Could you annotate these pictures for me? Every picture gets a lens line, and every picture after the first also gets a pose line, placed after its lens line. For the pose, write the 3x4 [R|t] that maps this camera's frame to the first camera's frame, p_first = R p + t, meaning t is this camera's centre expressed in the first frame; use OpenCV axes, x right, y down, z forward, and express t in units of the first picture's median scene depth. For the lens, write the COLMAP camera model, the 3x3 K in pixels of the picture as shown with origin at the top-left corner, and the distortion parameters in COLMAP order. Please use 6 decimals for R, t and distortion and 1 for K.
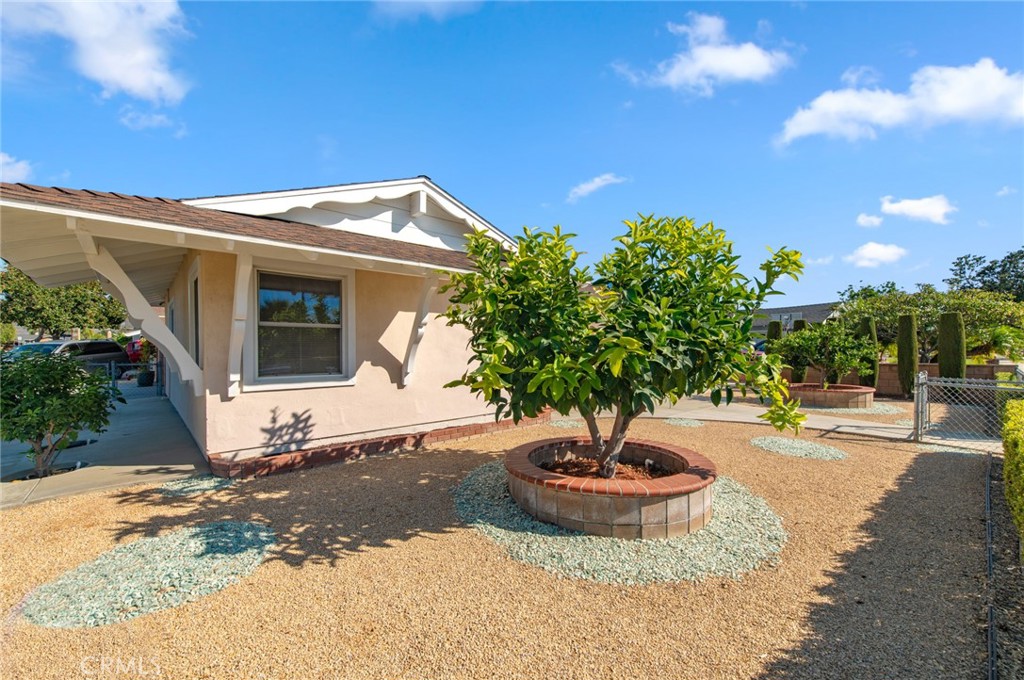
lens RADIAL K [[425.6, 0, 512.0], [0, 425.6, 340.0], [0, 0, 1]] dist [0.006466, -0.000746]
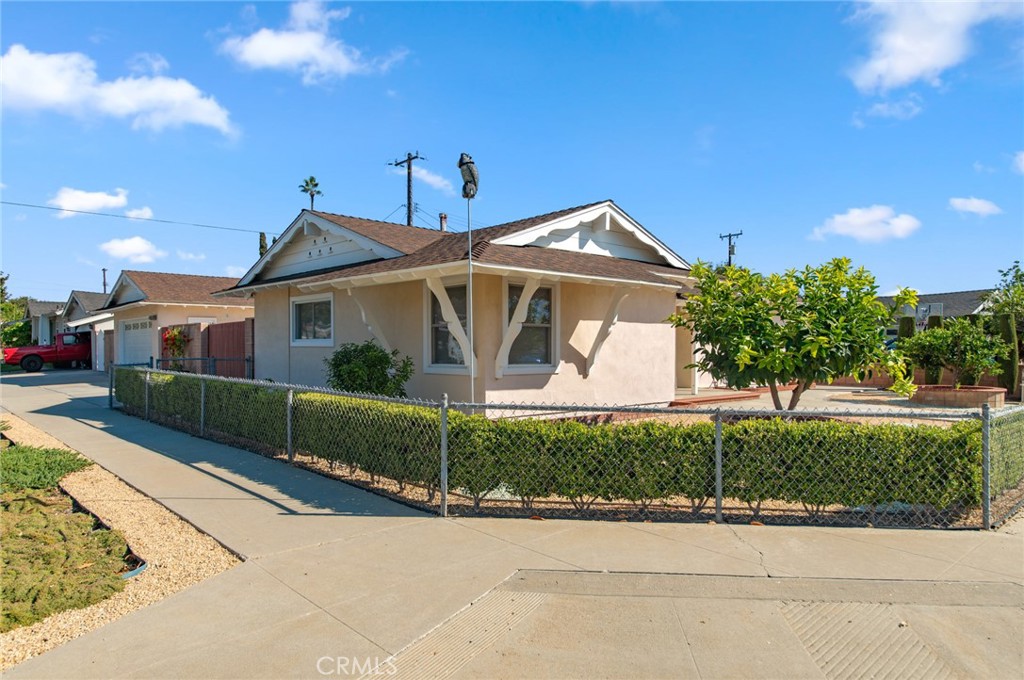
lens RADIAL K [[653.3, 0, 512.0], [0, 653.3, 340.0], [0, 0, 1]] dist [-0.002632, -0.000494]
pose [[0.999988, 0.004845, 0.000730, -0.469227], [-0.004850, 0.999959, 0.007655, -0.006192], [-0.000693, -0.007659, 0.999970, -0.812118]]
